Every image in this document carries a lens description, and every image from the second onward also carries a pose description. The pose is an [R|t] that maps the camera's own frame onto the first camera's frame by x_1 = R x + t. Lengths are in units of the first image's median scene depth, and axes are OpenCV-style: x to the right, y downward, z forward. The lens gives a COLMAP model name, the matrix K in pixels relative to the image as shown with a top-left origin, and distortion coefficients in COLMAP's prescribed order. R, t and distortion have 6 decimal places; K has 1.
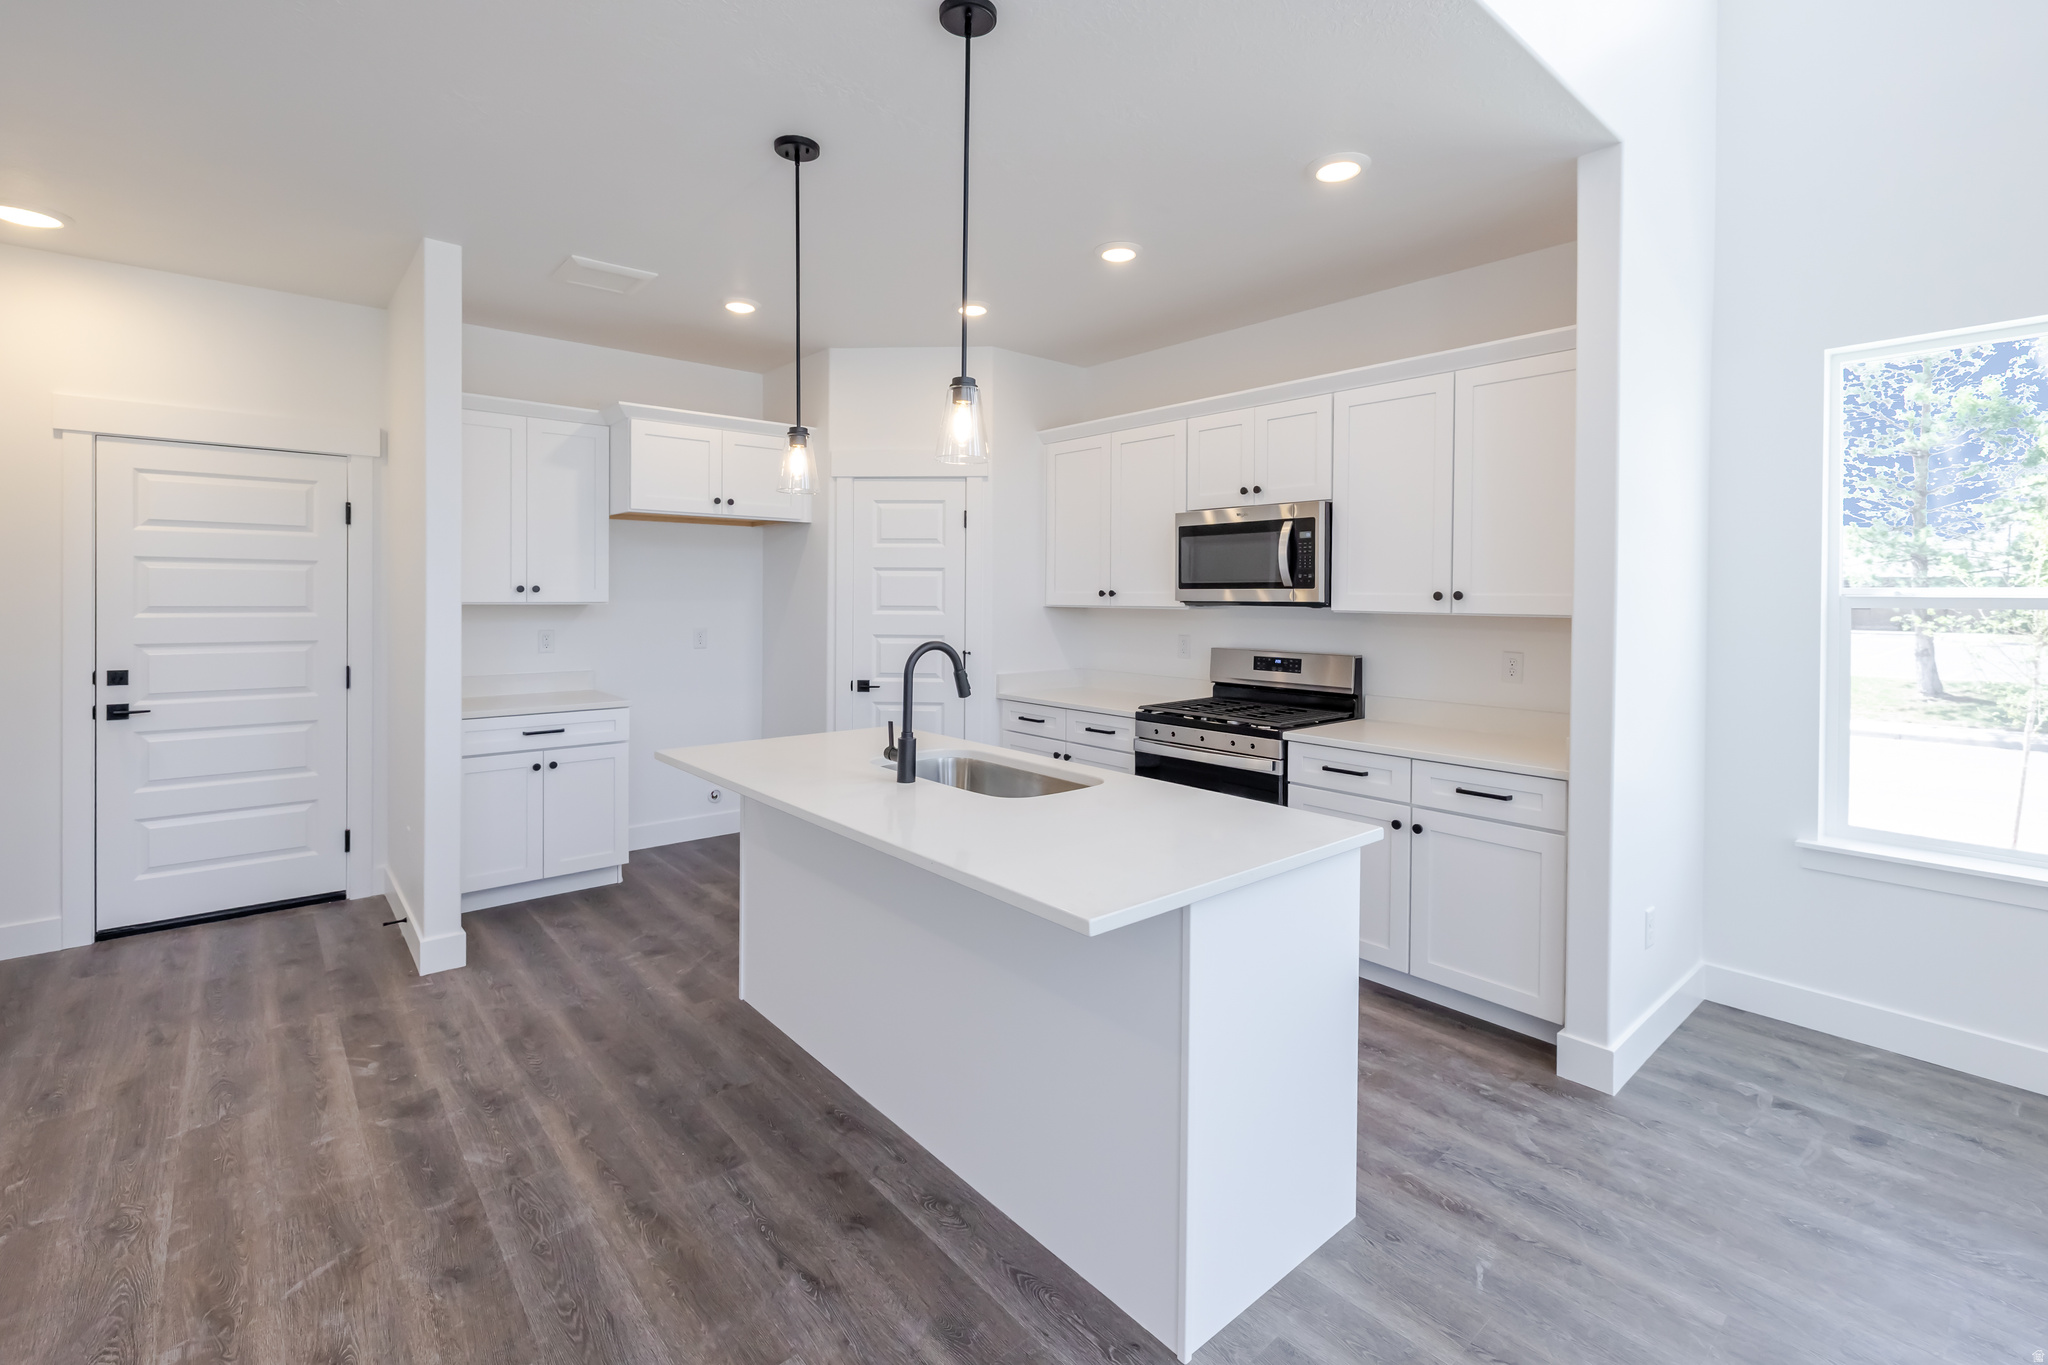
lens RADIAL K [[907.9, 0, 1028.2], [0, 907.9, 605.2], [0, 0, 1]] dist [0.001499, 0.000242]
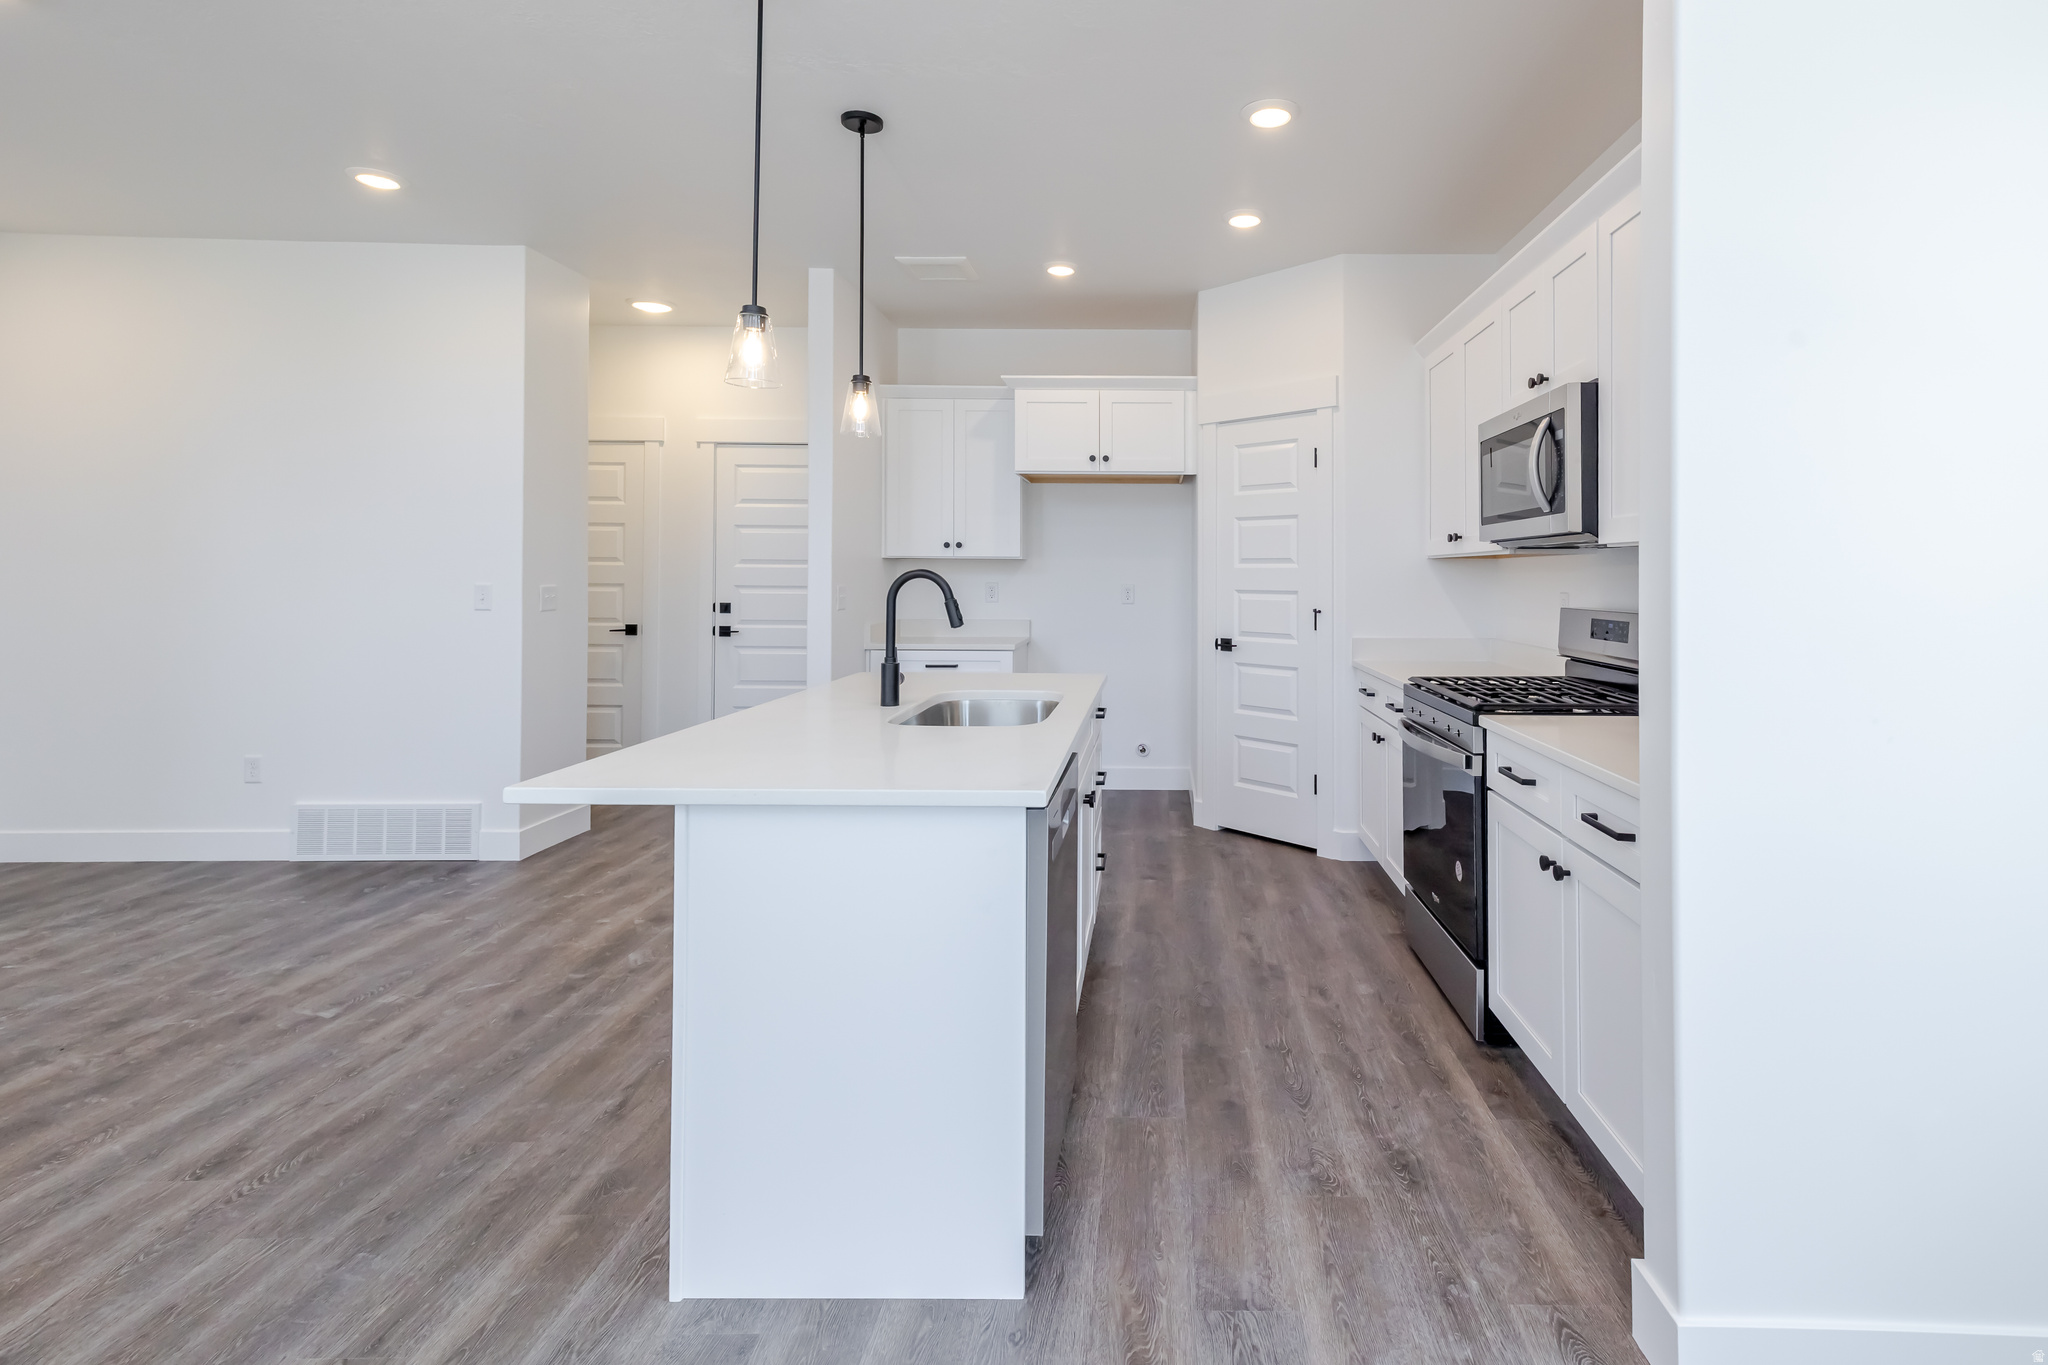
lens RADIAL K [[989.8, 0, 1153.7], [0, 989.8, 566.4], [0, 0, 1]] dist [0.020867, 0.001055]
pose [[0.757111, -0.007191, -0.653247, 0.661641], [-0.008754, 0.999738, -0.021150, 0.047451], [0.653228, 0.021732, 0.756850, 0.277132]]
